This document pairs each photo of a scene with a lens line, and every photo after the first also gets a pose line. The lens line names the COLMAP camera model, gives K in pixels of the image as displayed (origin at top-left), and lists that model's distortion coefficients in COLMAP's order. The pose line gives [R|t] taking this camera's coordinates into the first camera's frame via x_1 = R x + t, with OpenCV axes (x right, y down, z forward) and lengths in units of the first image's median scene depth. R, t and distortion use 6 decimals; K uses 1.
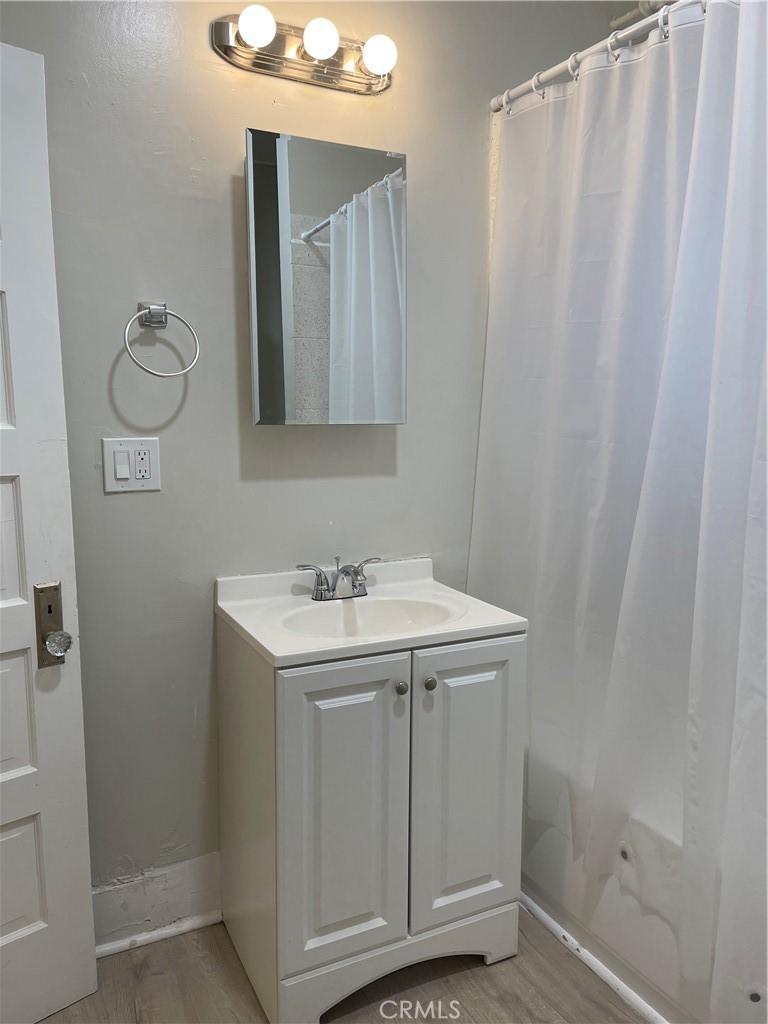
lens RADIAL K [[786.8, 0, 384.0], [0, 786.8, 512.0], [0, 0, 1]] dist [0.037971, -0.002762]
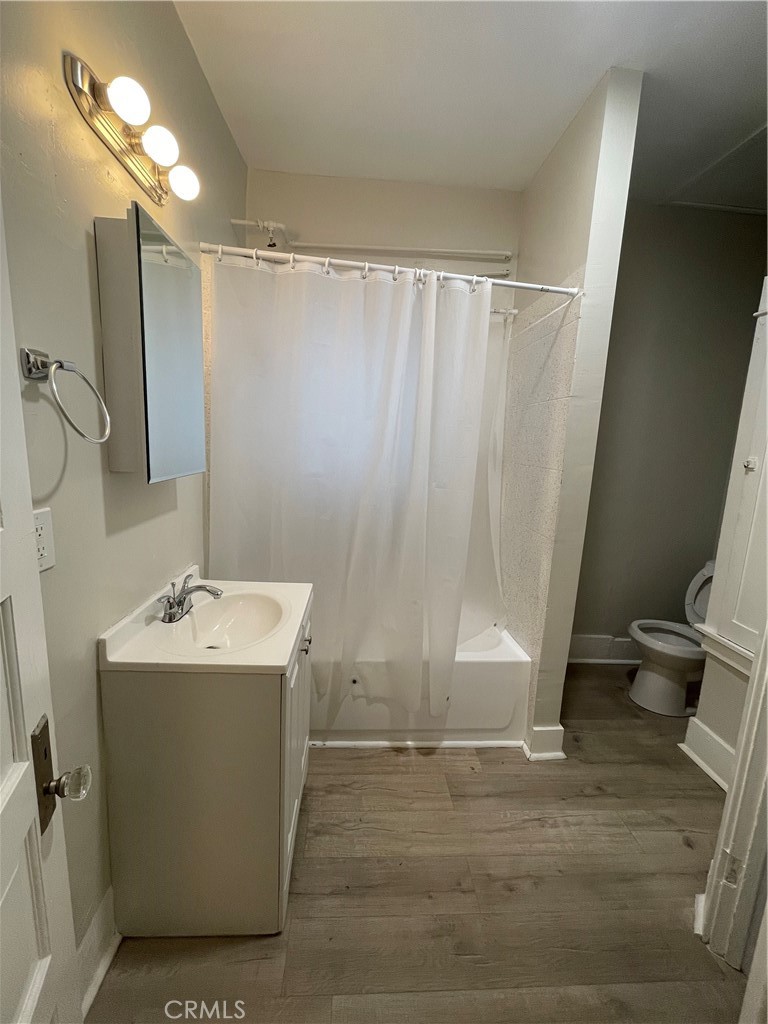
lens RADIAL K [[415.7, 0, 382.2], [0, 415.7, 507.7], [0, 0, 1]] dist [0.000130, -0.000184]
pose [[0.402024, -0.131216, 0.906178, -0.550245], [0.080086, 0.990925, 0.107957, -0.113251], [-0.912120, 0.029171, 0.408884, 0.470070]]
